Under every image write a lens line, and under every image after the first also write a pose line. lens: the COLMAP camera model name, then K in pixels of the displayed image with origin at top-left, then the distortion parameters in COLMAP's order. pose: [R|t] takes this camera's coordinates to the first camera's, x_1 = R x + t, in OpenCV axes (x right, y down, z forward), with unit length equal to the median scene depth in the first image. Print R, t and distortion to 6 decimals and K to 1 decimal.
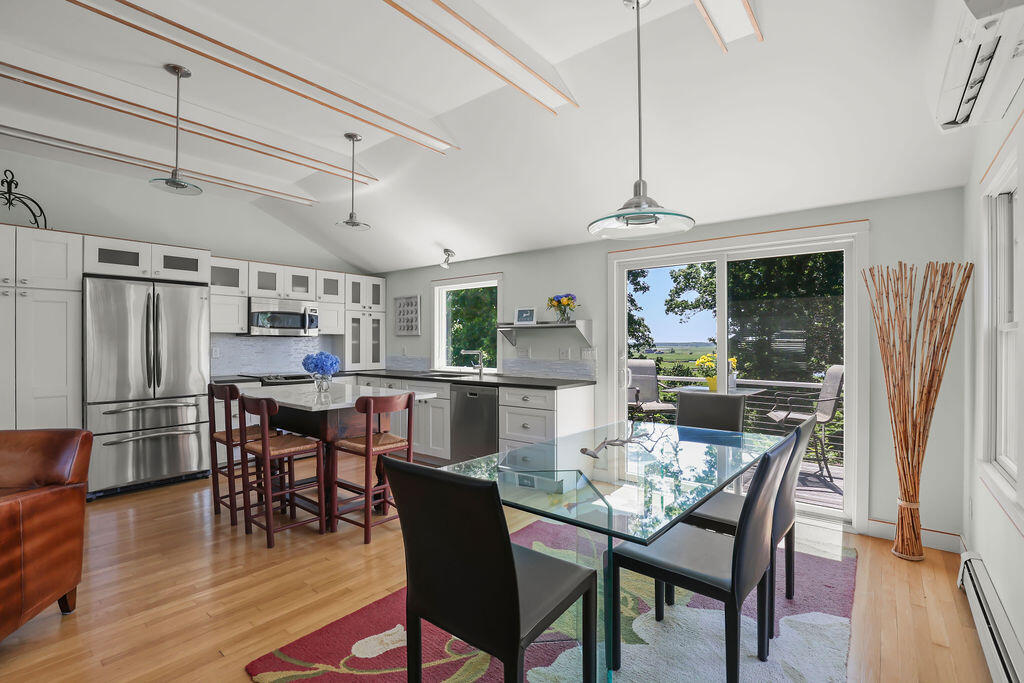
lens RADIAL K [[471.9, 0, 510.8], [0, 471.9, 343.8], [0, 0, 1]] dist [-0.033896, 0.005054]
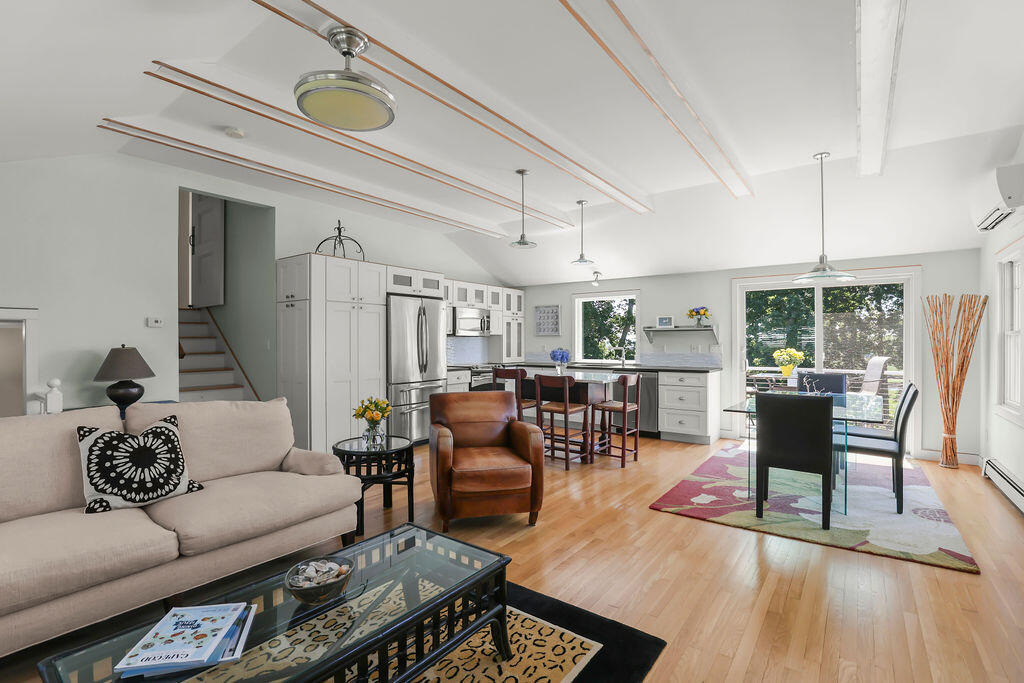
lens RADIAL K [[471.9, 0, 510.4], [0, 471.9, 342.2], [0, 0, 1]] dist [-0.033896, 0.005054]
pose [[0.999319, -0.001413, 0.036861, -0.479209], [0.001444, 0.999999, -0.000837, 0.001562], [-0.036860, 0.000890, 0.999320, -0.371077]]
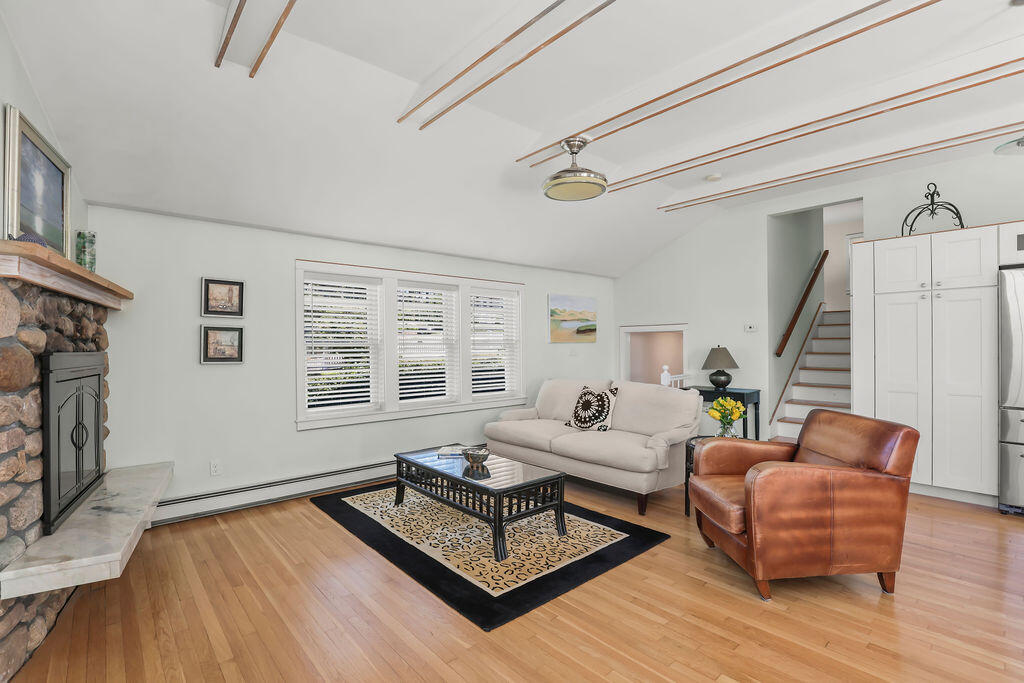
lens RADIAL K [[471.9, 0, 508.9], [0, 471.9, 342.4], [0, 0, 1]] dist [-0.033896, 0.005054]
pose [[-0.168874, -0.003773, -0.985630, 0.114139], [0.004650, 0.999978, -0.004624, -0.000025], [0.985627, -0.005364, -0.168853, 0.142634]]
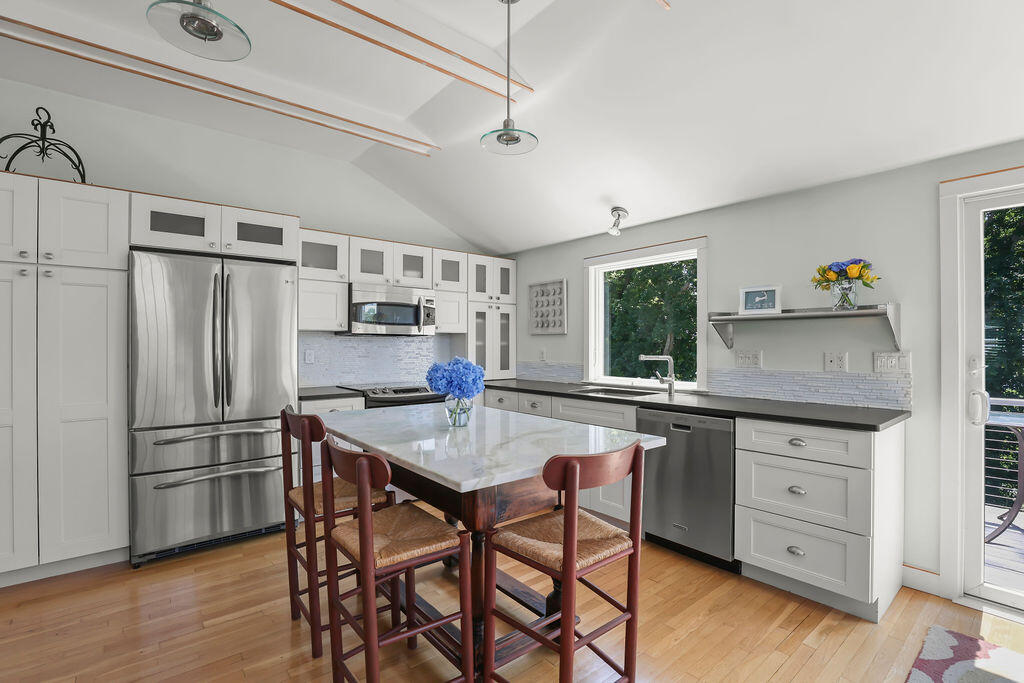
lens RADIAL K [[471.9, 0, 506.7], [0, 471.9, 344.5], [0, 0, 1]] dist [-0.033896, 0.005054]
pose [[0.979192, 0.000083, -0.202937, -0.170892], [-0.000717, 0.999995, -0.003052, 0.000992], [0.202936, 0.003134, 0.979187, 0.333317]]
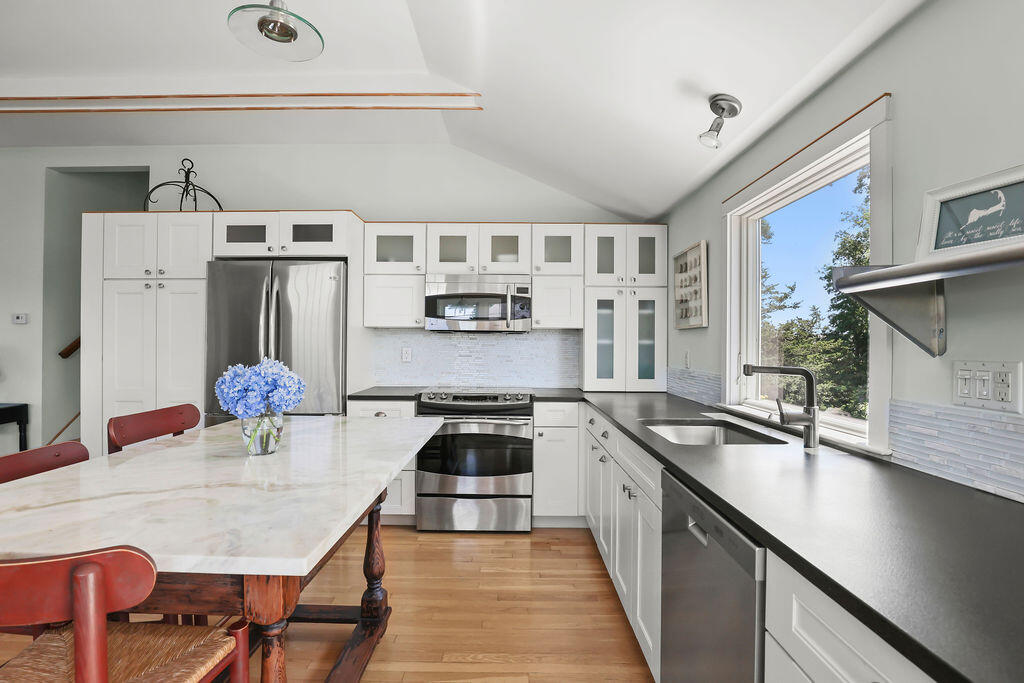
lens RADIAL K [[471.9, 0, 512.3], [0, 471.9, 342.8], [0, 0, 1]] dist [-0.033896, 0.005054]
pose [[0.626955, 0.004164, -0.779044, 0.060238], [-0.008220, 0.999965, -0.001271, -0.000619], [0.779012, 0.007200, 0.626968, 0.711003]]
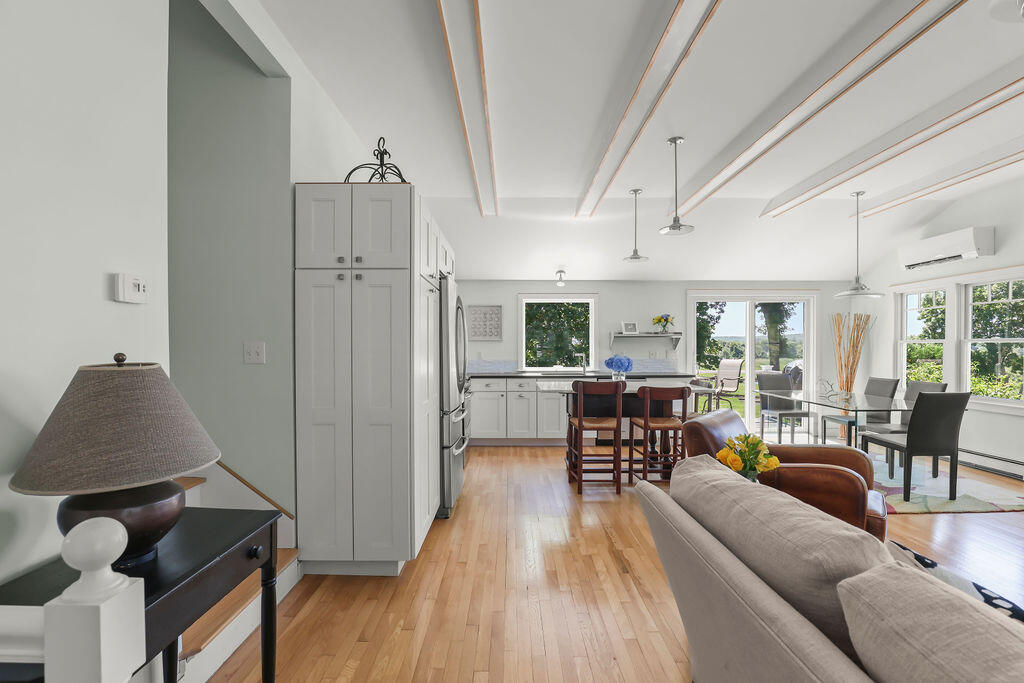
lens RADIAL K [[471.9, 0, 511.6], [0, 471.9, 354.0], [0, 0, 1]] dist [-0.033896, 0.005054]
pose [[0.776152, -0.009350, 0.630477, -1.121191], [0.002091, 0.999923, 0.012254, 0.000621], [-0.630543, -0.008192, 0.776111, 0.145464]]
